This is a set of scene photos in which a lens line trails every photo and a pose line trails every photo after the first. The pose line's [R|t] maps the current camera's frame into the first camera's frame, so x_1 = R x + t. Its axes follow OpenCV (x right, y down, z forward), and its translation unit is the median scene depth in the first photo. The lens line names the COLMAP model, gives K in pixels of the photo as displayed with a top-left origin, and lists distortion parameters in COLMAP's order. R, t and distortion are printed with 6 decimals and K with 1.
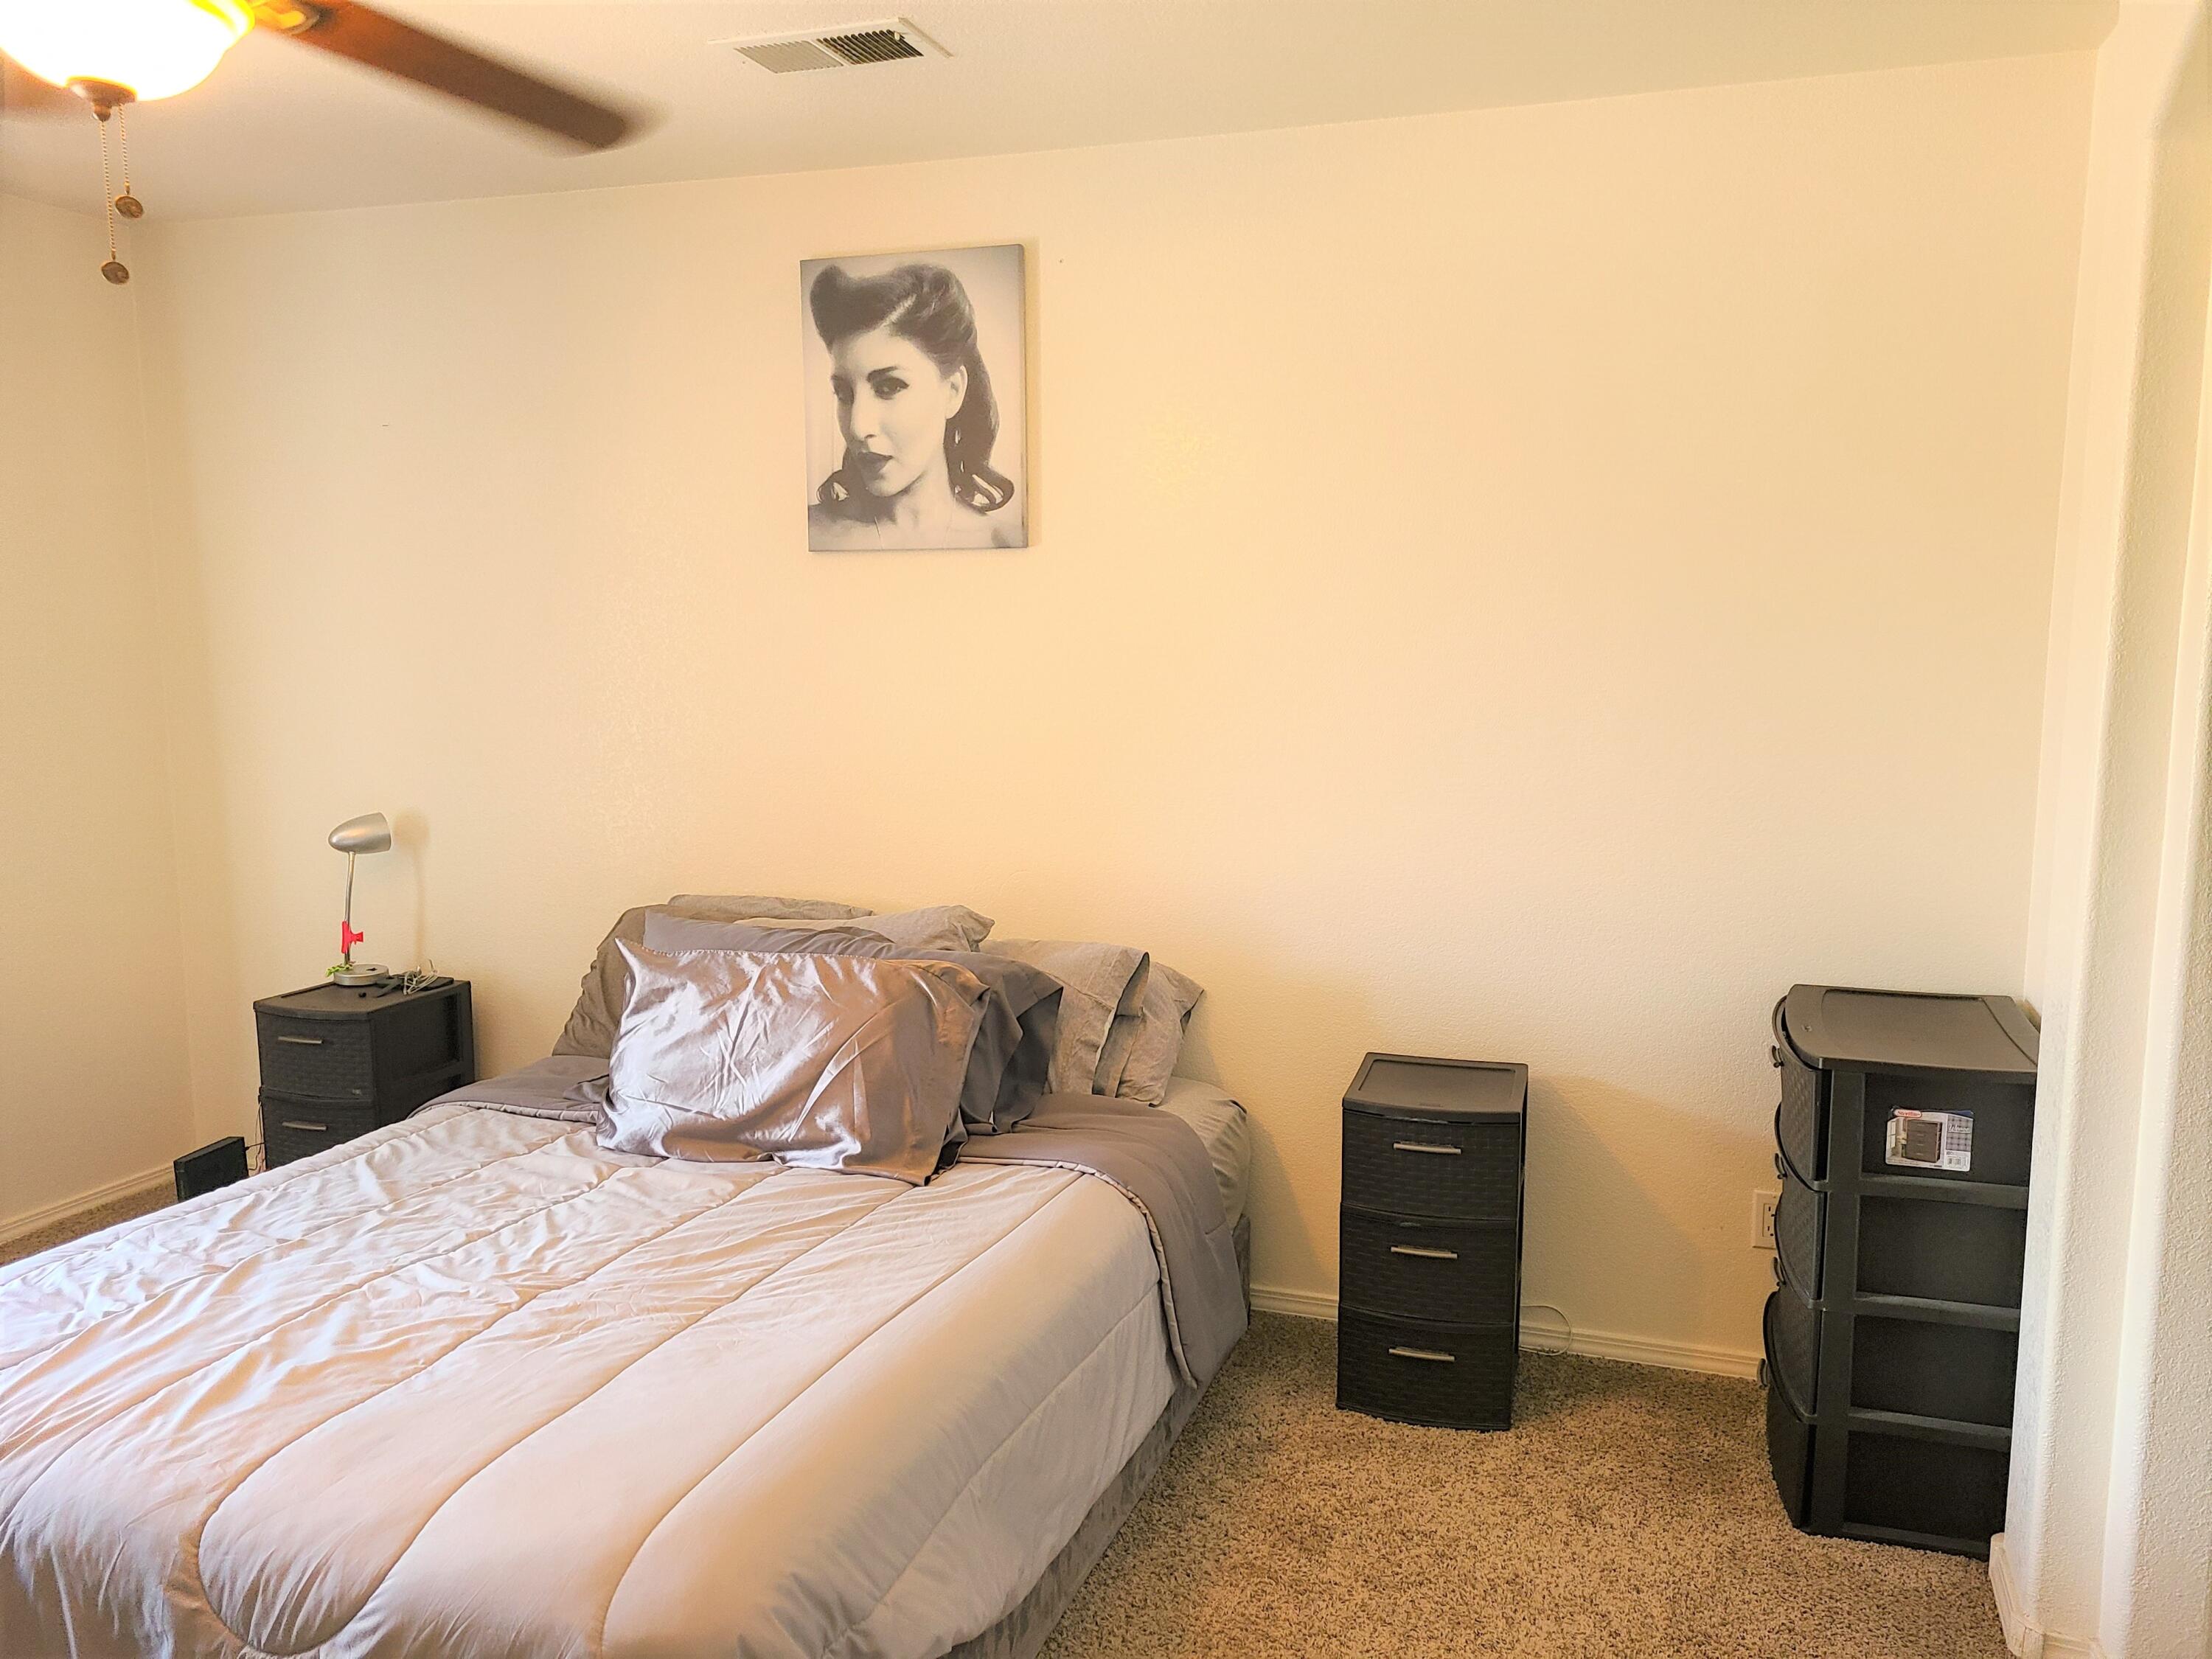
lens RADIAL K [[1664.3, 0, 1115.1], [0, 1664.3, 853.3], [0, 0, 1]] dist [0.063391, -0.053929]
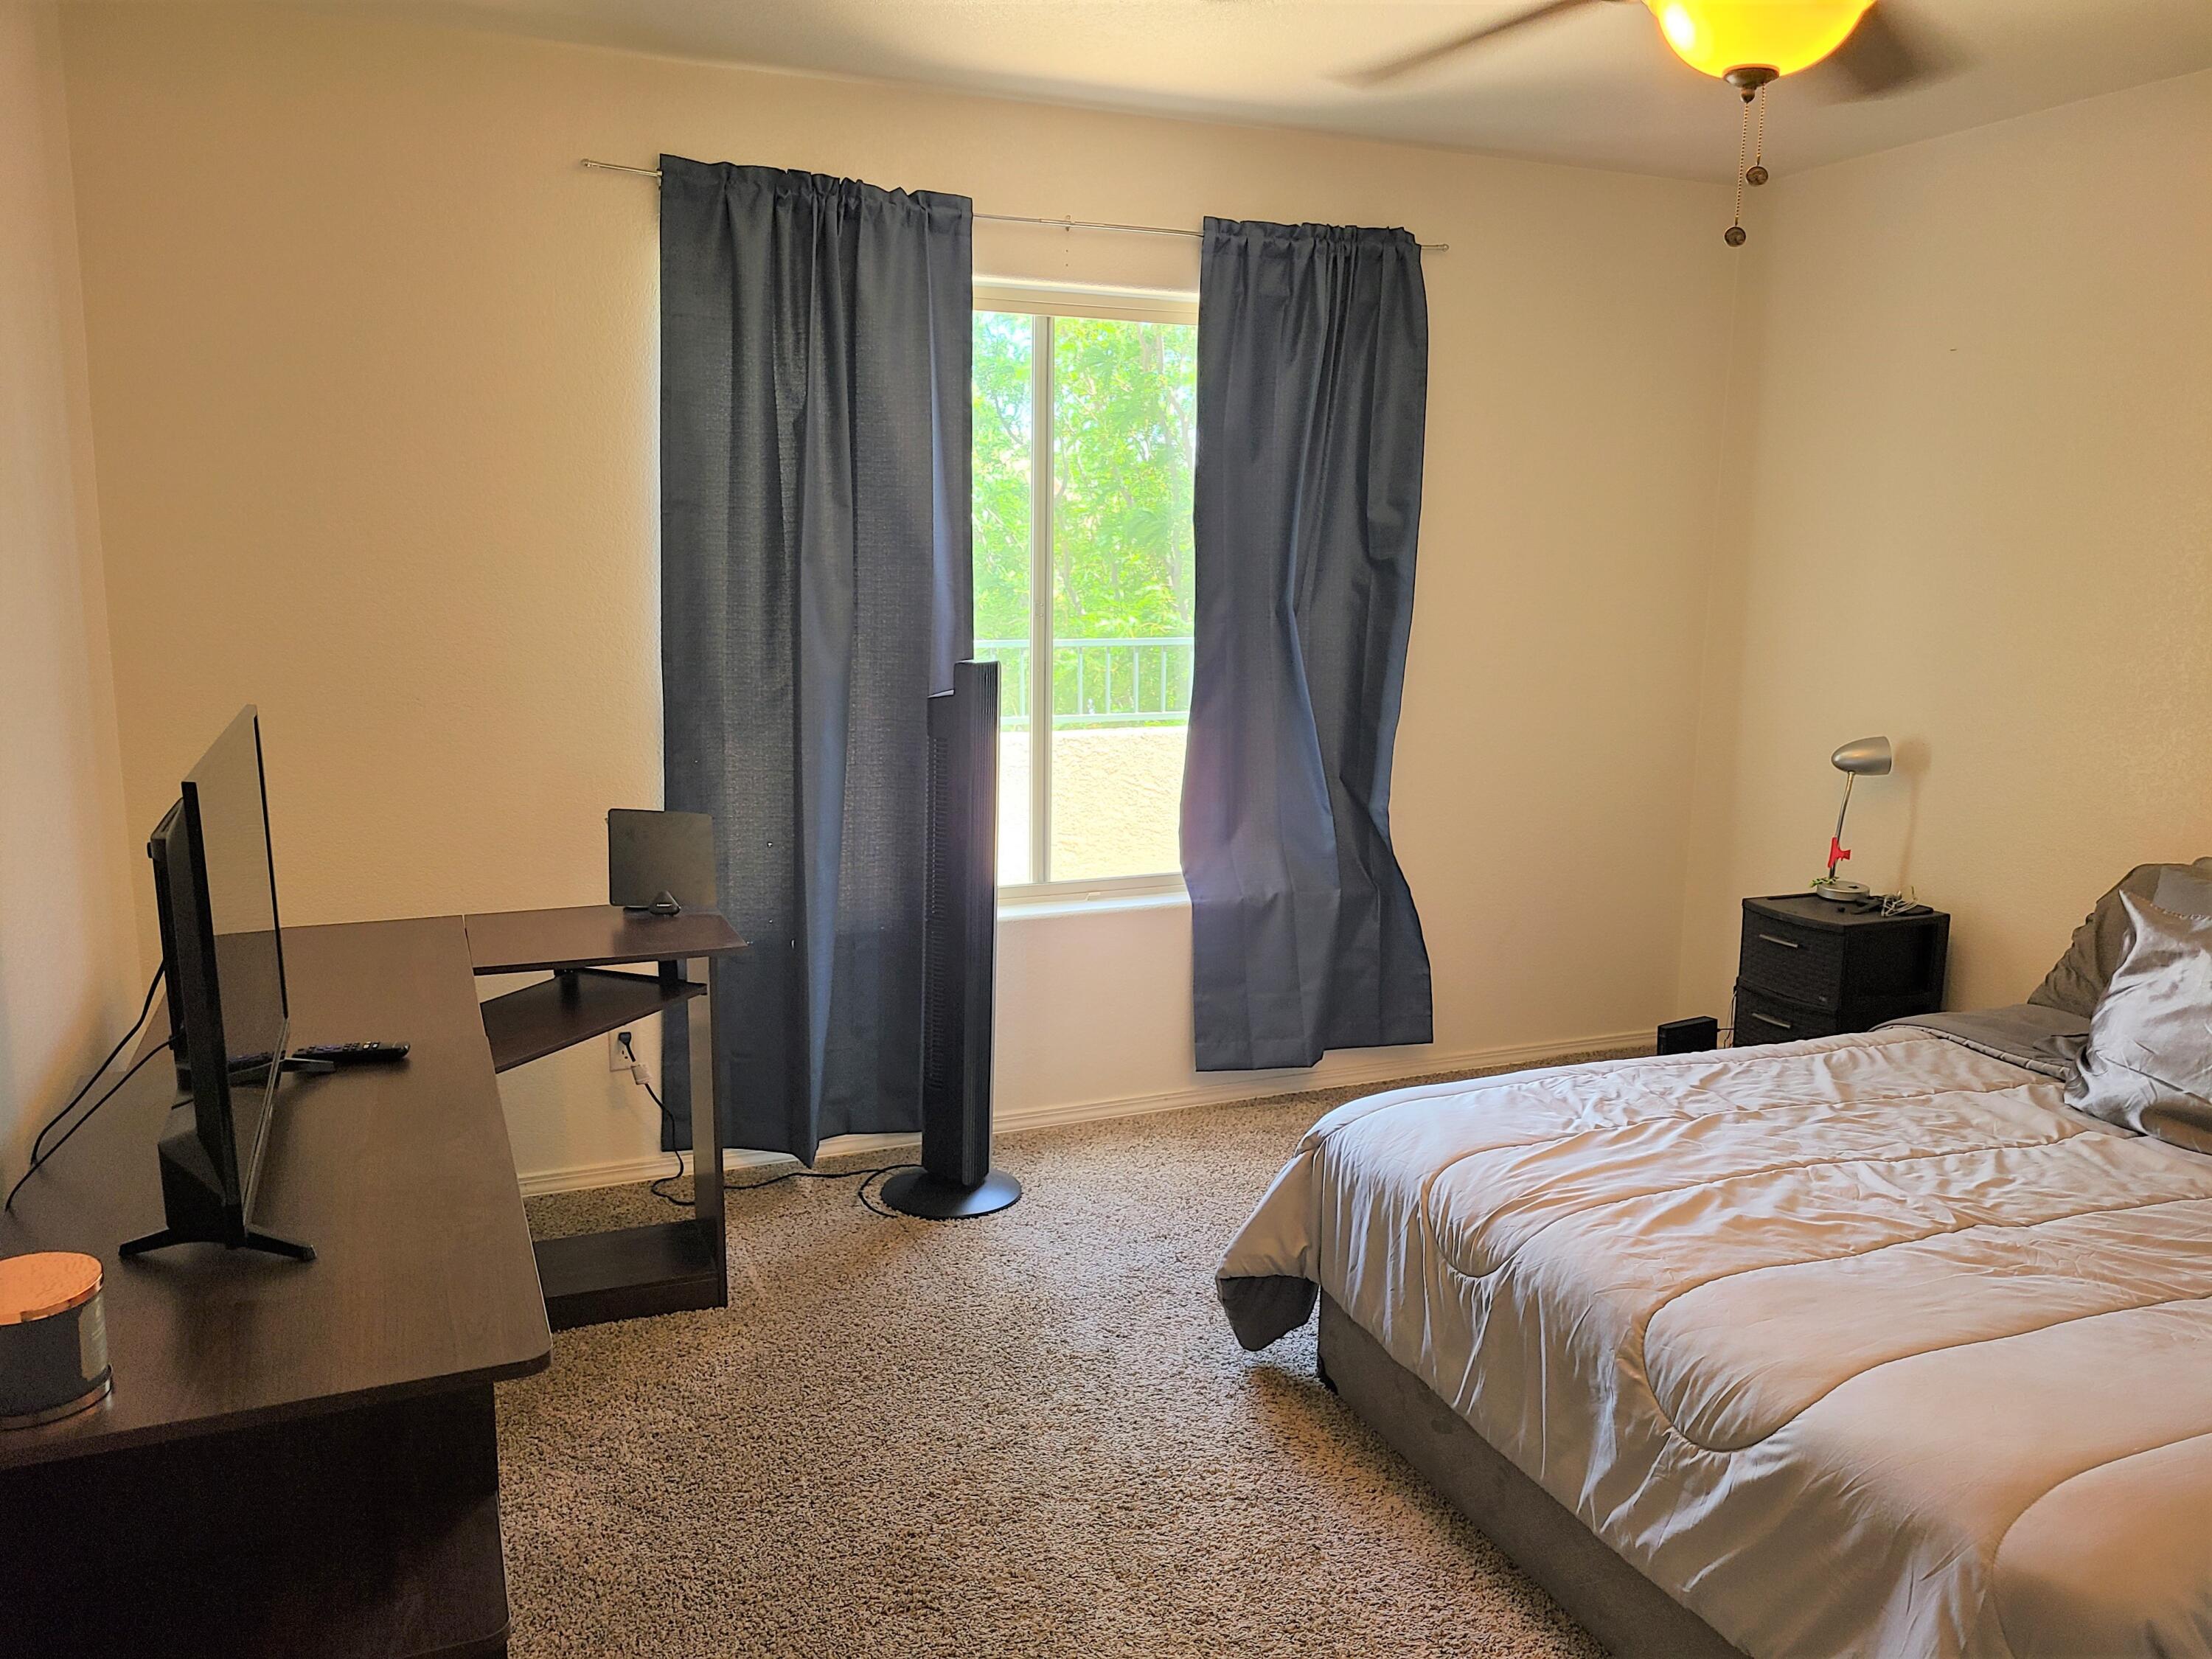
lens RADIAL K [[1664.3, 0, 1115.1], [0, 1664.3, 853.3], [0, 0, 1]] dist [0.063391, -0.053929]
pose [[0.664410, 0.139362, -0.734260, 0.019492], [-0.110478, 0.989981, 0.087929, 0.011960], [0.739158, 0.022698, 0.673150, -0.049879]]
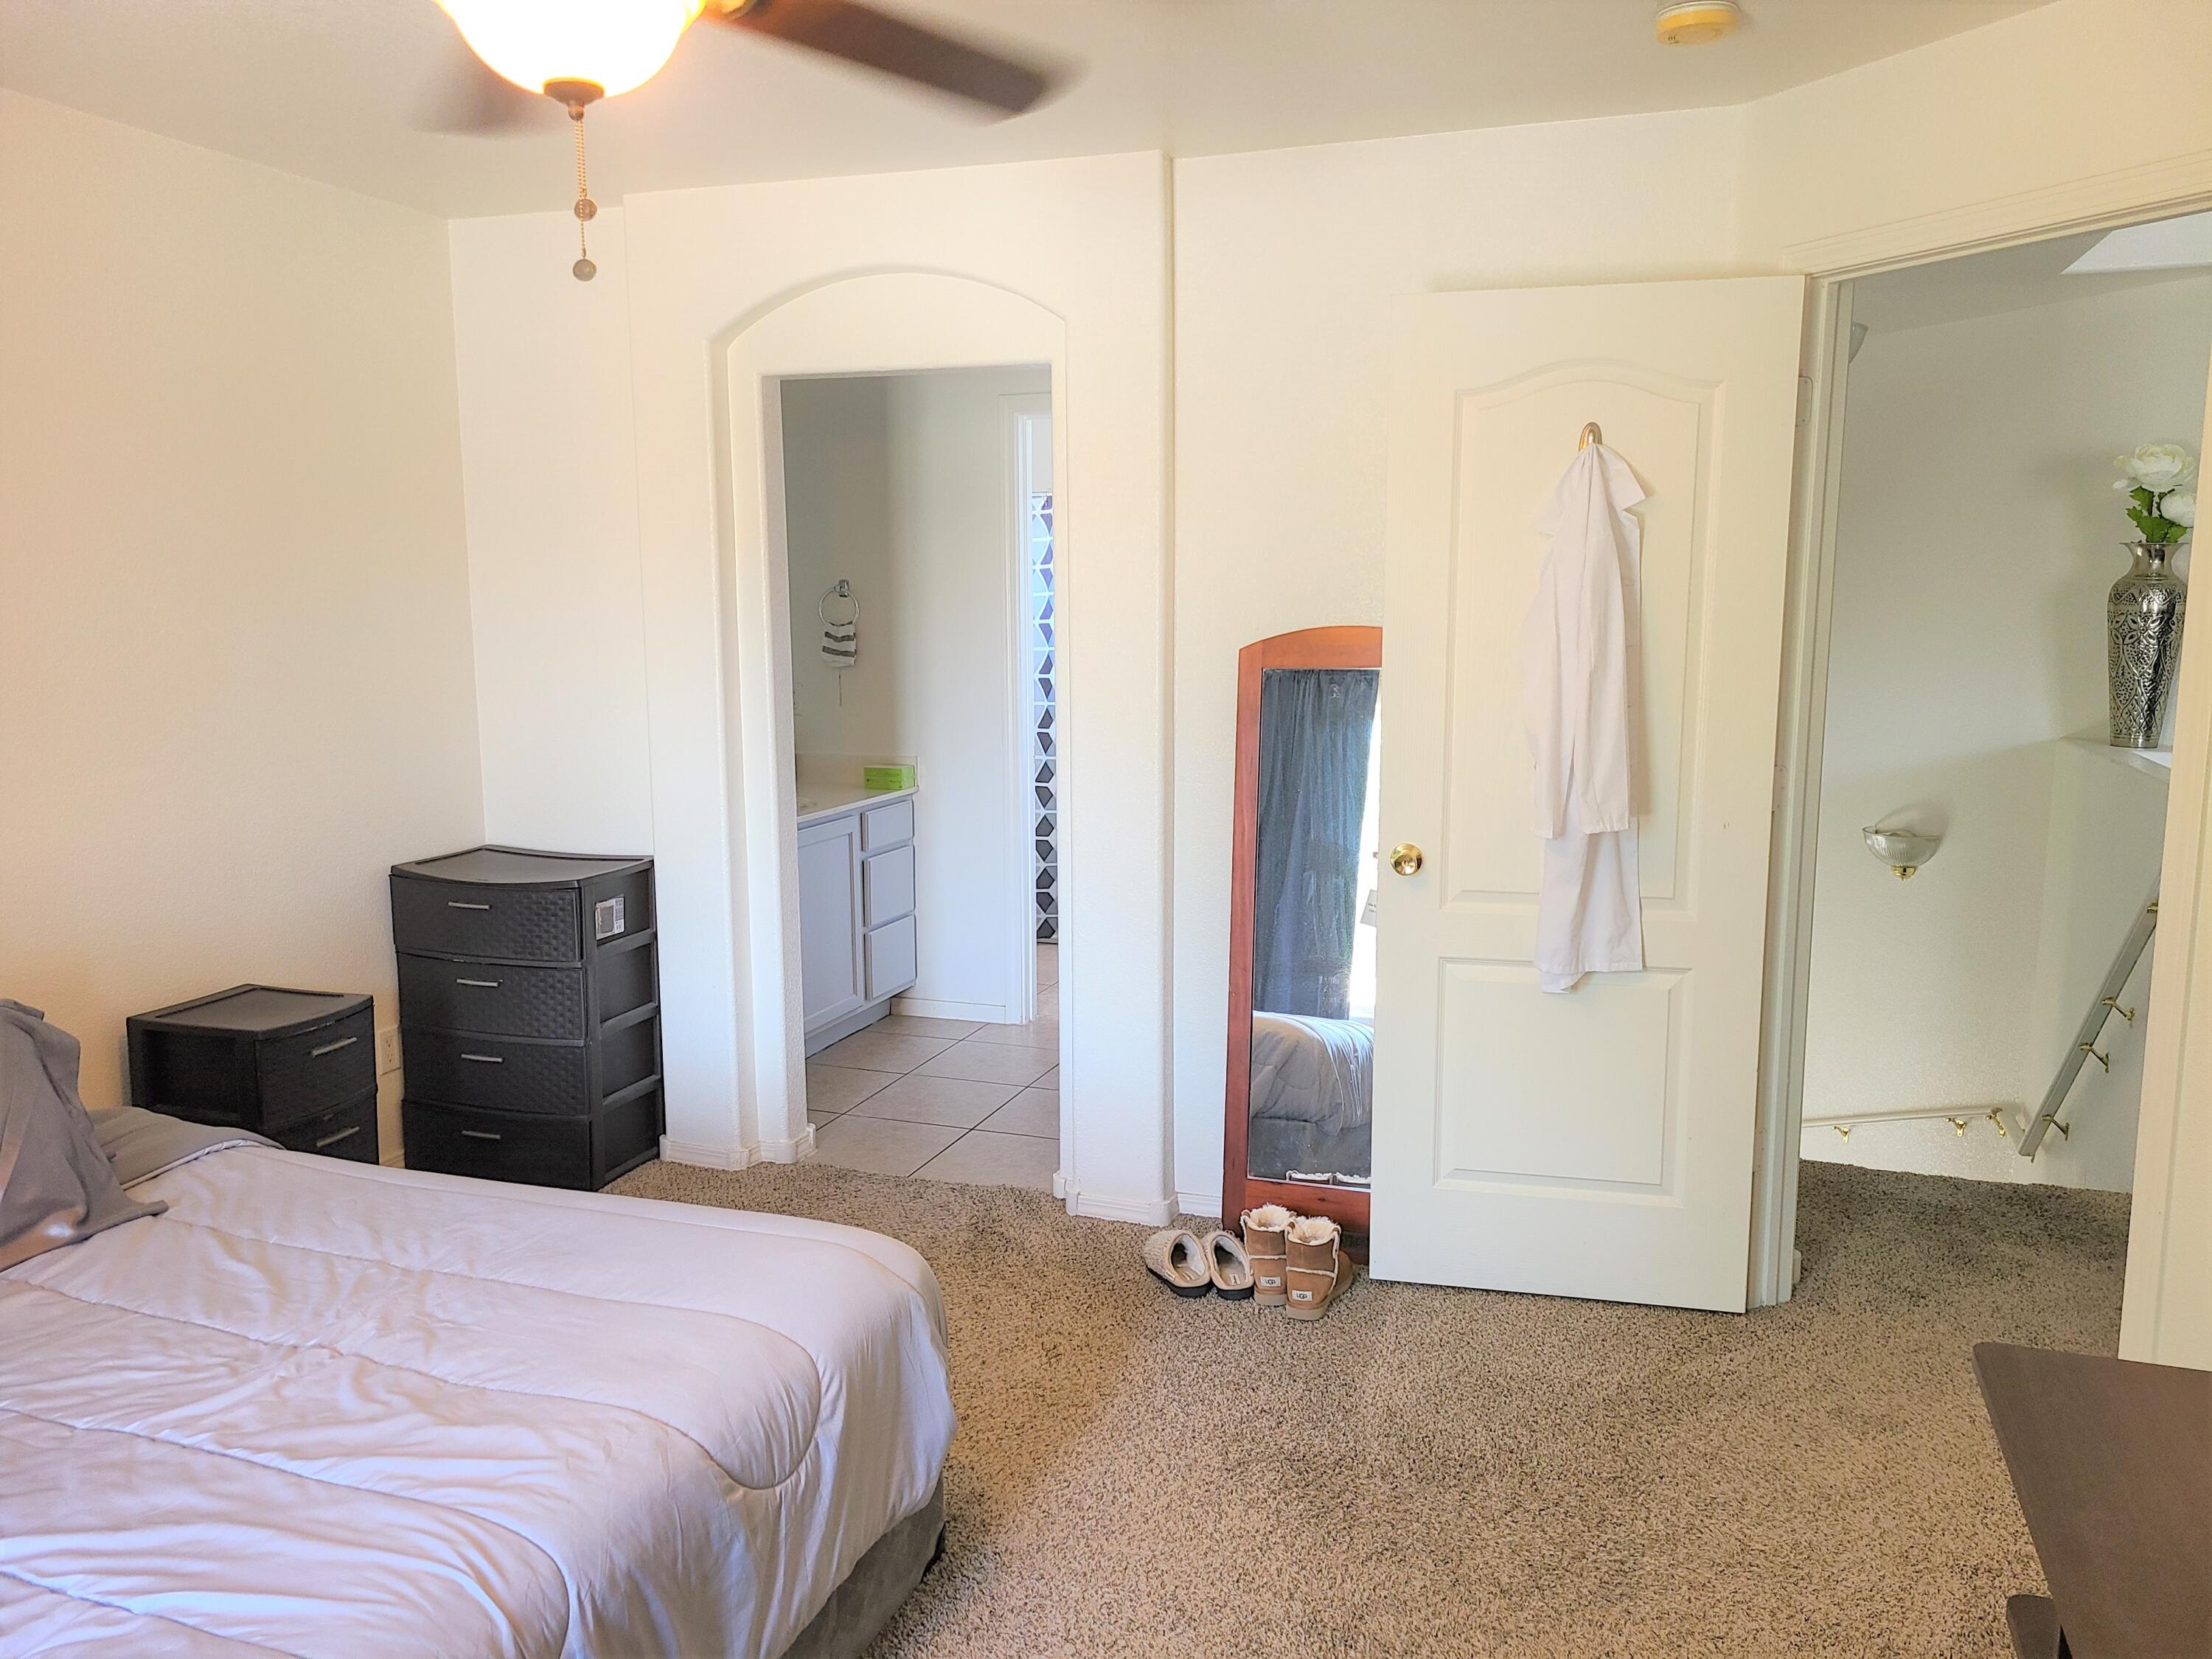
lens RADIAL K [[1664.3, 0, 1115.1], [0, 1664.3, 853.3], [0, 0, 1]] dist [0.063391, -0.053929]
pose [[0.020314, -0.159274, 0.987025, -1.086669], [0.135520, 0.978556, 0.155119, -0.073350], [-0.990566, 0.130611, 0.041463, 0.456816]]
